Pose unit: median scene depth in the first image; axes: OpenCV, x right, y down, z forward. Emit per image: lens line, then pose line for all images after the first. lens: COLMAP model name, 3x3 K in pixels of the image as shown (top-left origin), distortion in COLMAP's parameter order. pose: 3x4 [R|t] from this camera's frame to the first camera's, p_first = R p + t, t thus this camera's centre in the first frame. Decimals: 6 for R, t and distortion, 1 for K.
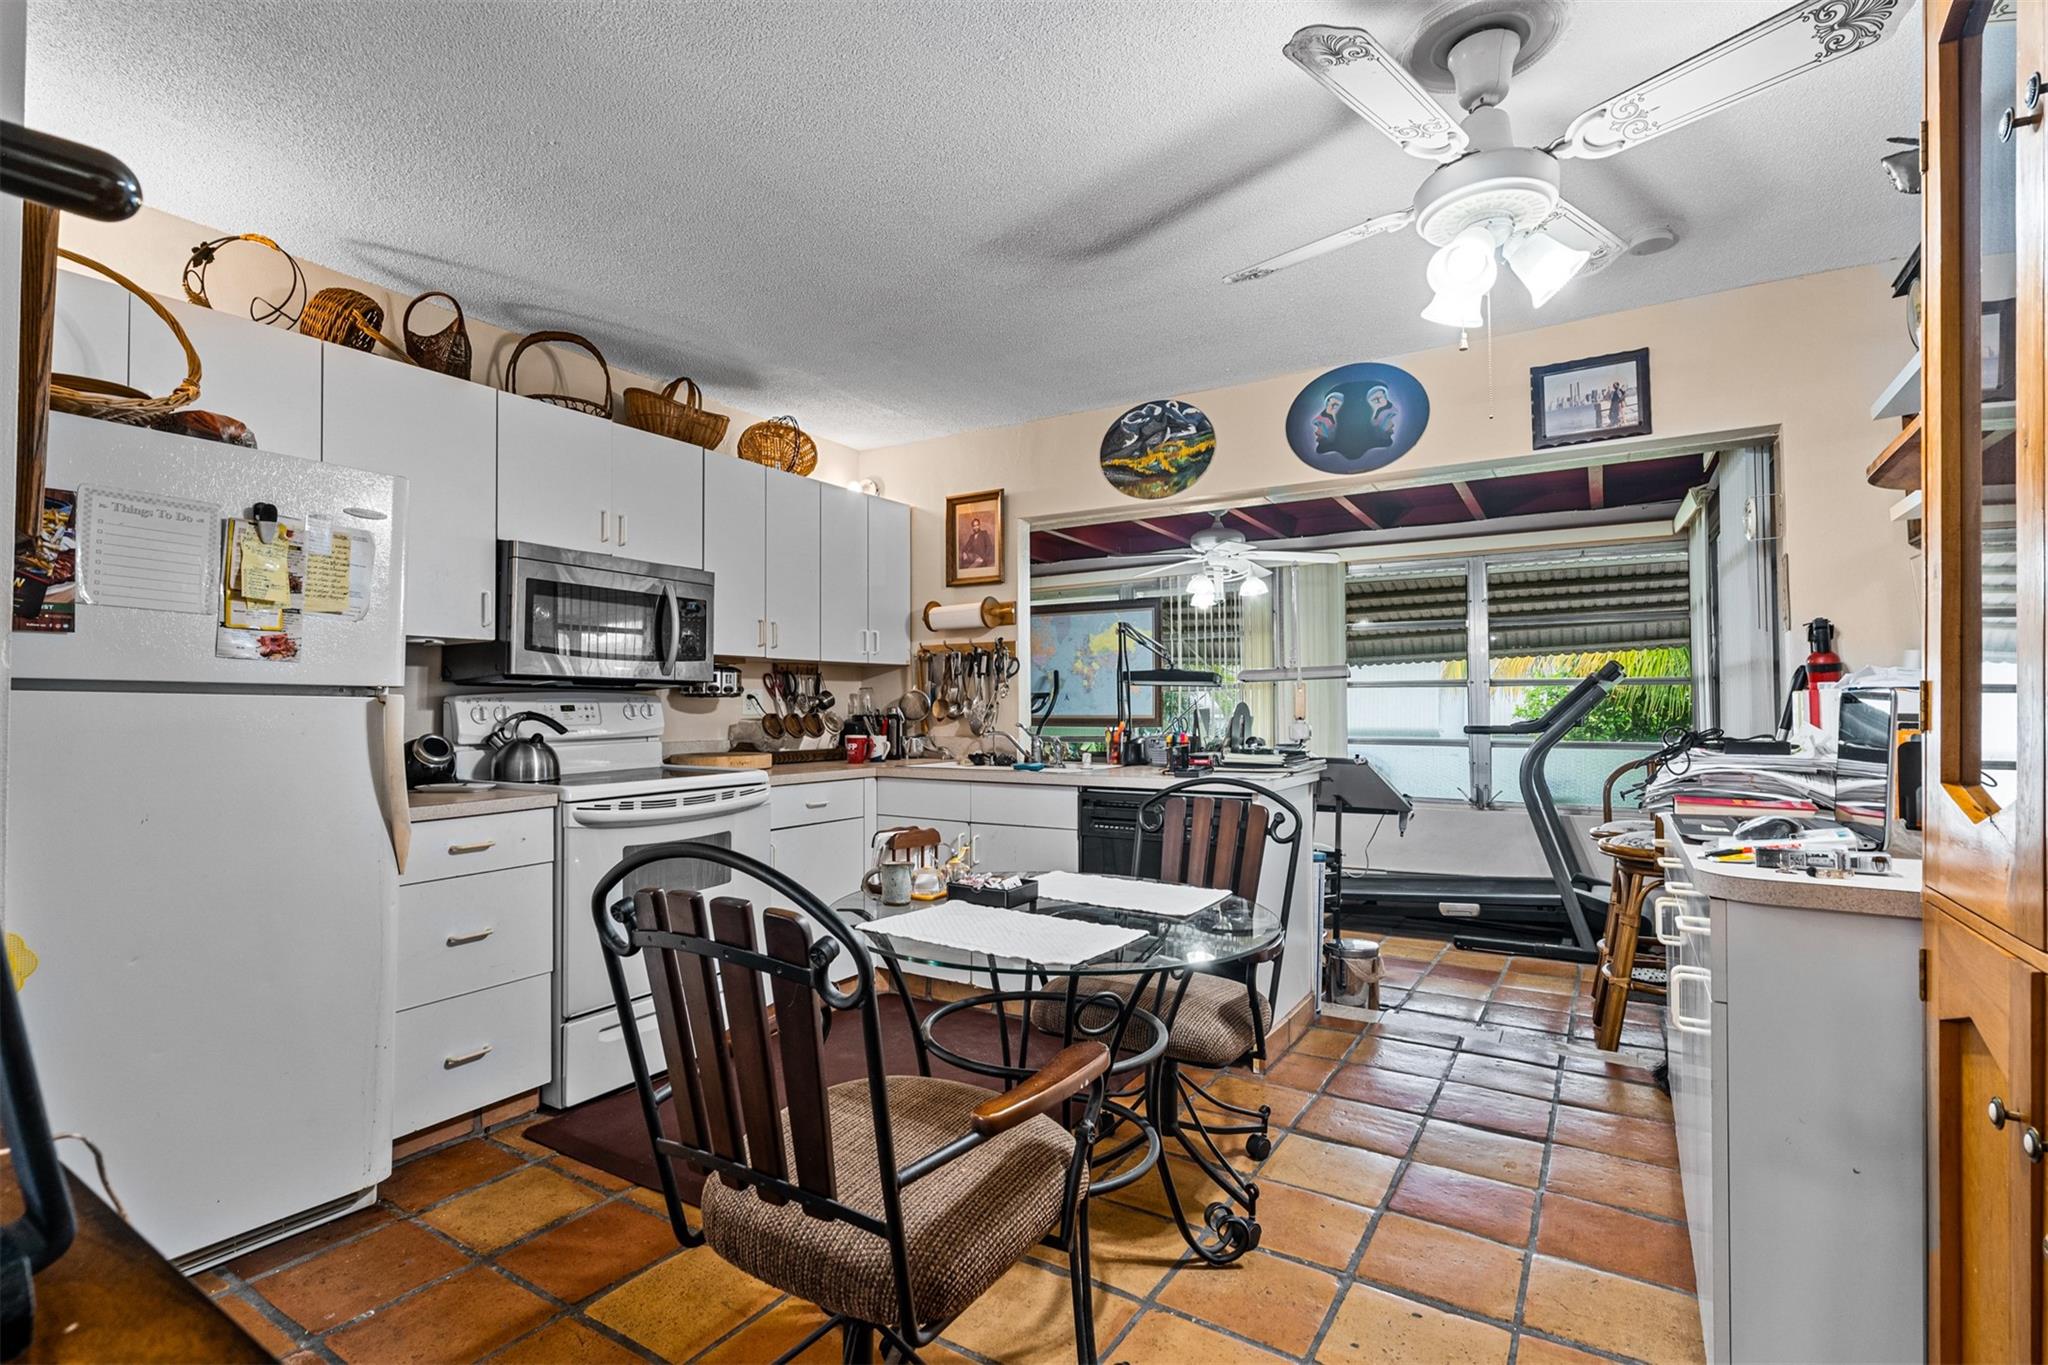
lens RADIAL K [[948.2, 0, 1034.2], [0, 948.2, 692.5], [0, 0, 1]] dist [-0.000226, 0.000434]
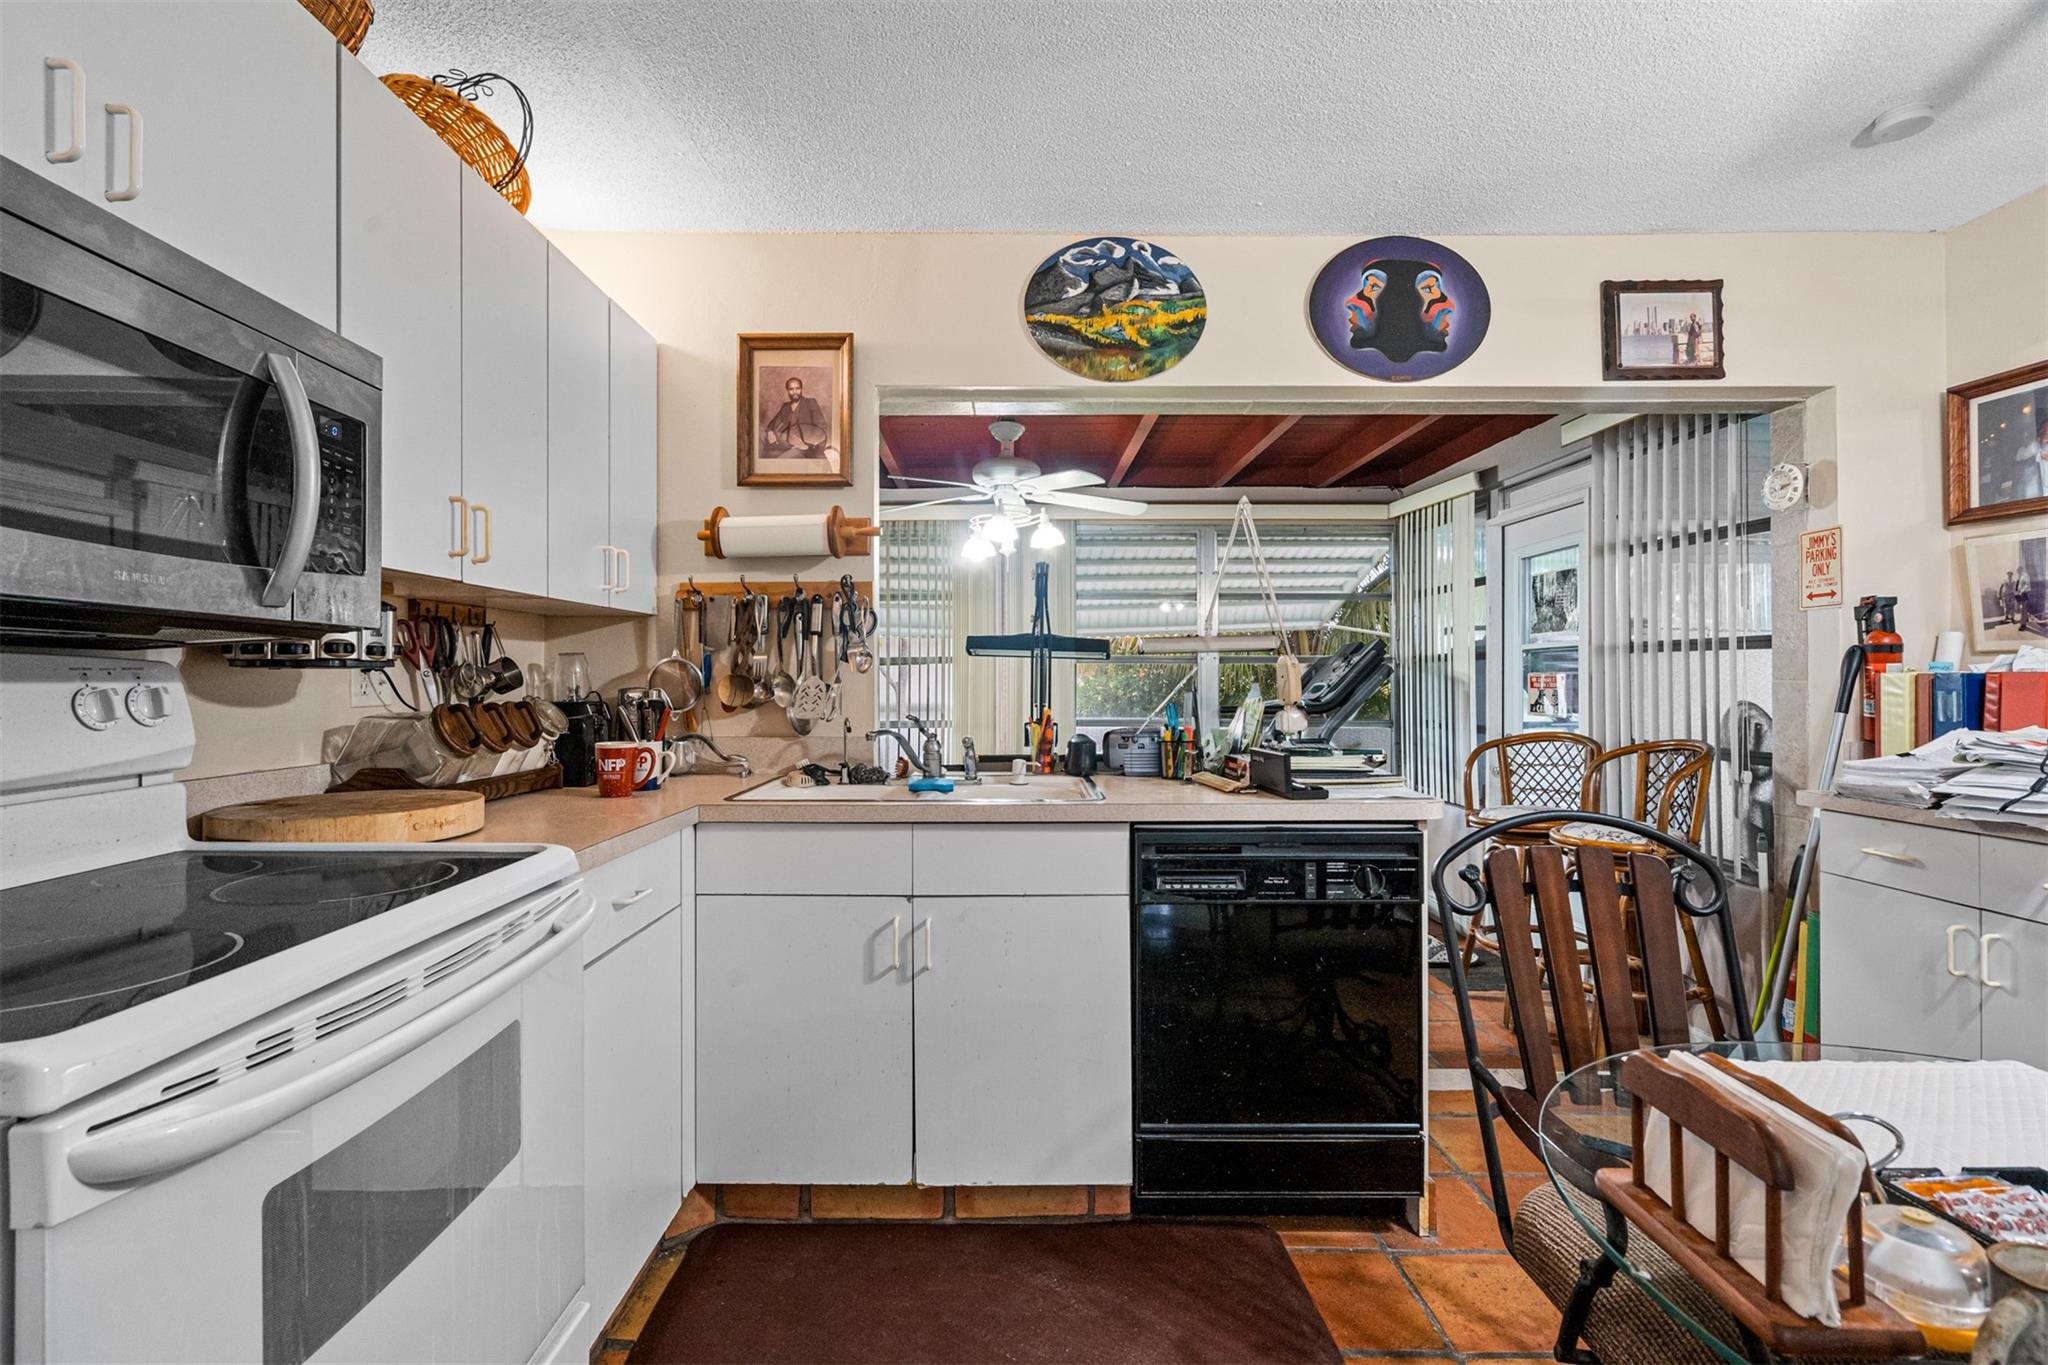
lens RADIAL K [[913.5, 0, 990.8], [0, 913.5, 679.3], [0, 0, 1]] dist [-0.001891, 0.000005]
pose [[0.855132, 0.002285, 0.518405, -0.291579], [-0.009641, 0.999887, 0.011496, 0.002315], [-0.518321, -0.014828, 0.855058, 0.492696]]
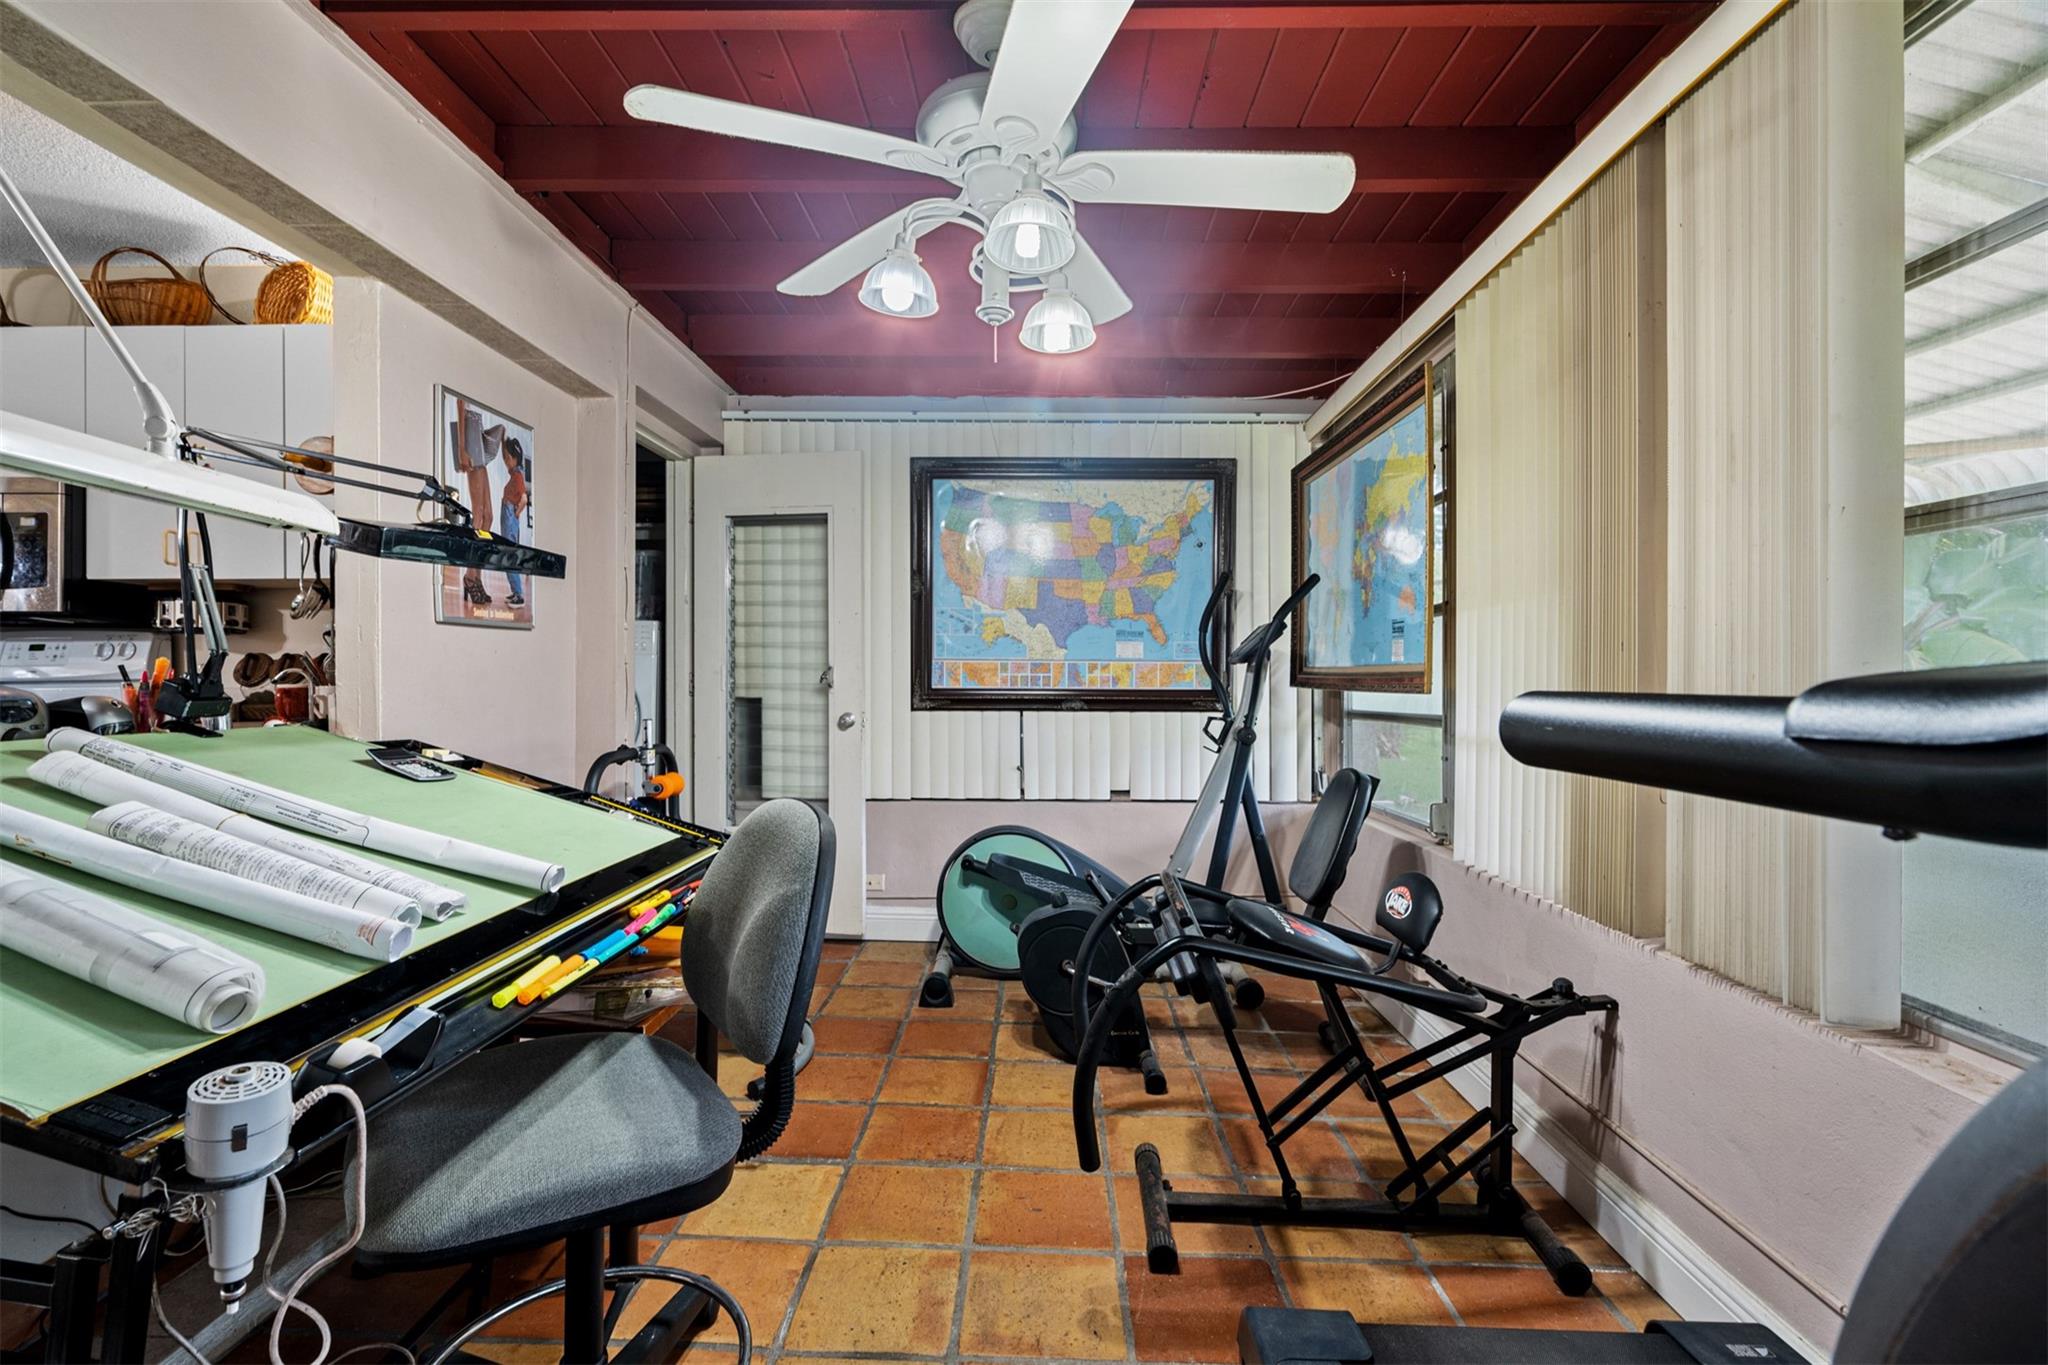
lens RADIAL K [[948.2, 0, 1034.2], [0, 948.2, 692.5], [0, 0, 1]] dist [-0.000226, 0.000434]
pose [[0.524916, 0.016917, -0.850986, 0.731368], [0.010568, 0.999596, 0.026390, 0.041346], [0.851088, -0.022846, 0.524525, 1.184292]]
